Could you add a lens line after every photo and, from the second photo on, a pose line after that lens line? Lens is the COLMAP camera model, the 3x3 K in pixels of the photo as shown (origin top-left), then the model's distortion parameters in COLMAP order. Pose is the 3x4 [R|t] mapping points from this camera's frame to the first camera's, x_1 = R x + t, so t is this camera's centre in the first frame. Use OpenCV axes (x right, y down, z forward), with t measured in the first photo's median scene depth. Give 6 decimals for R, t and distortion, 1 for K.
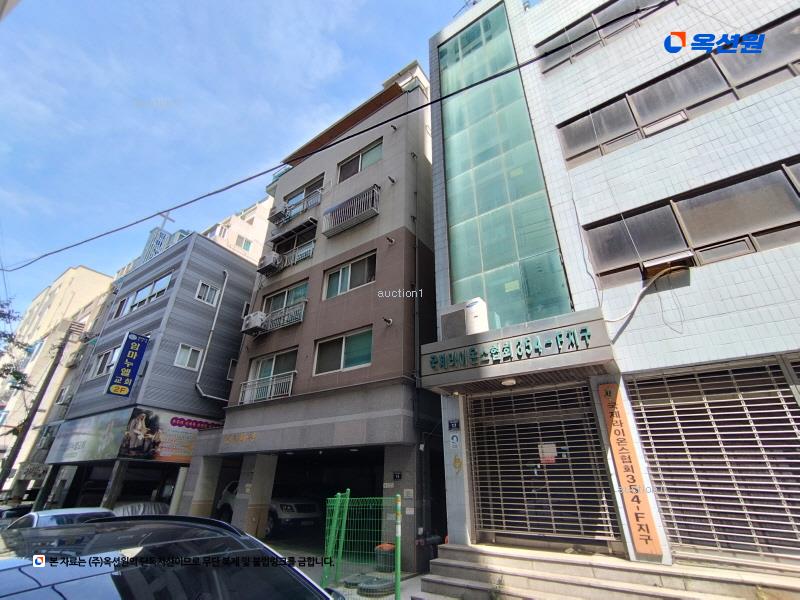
lens RADIAL K [[360.3, 0, 400.7], [0, 360.3, 314.6], [0, 0, 1]] dist [-0.003134, -0.000412]
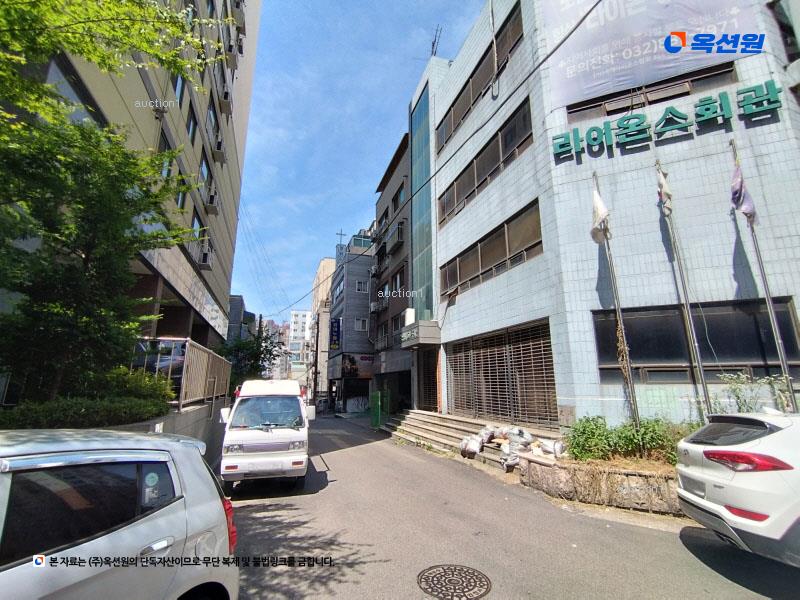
lens RADIAL K [[367.1, 0, 400.0], [0, 367.1, 300.0], [0, 0, 1]] dist [0.002552, 0.000268]
pose [[0.793415, -0.156277, -0.588278, 0.904474], [0.281655, 0.951044, 0.127225, -0.237665], [0.539596, -0.266634, 0.798588, -0.473778]]
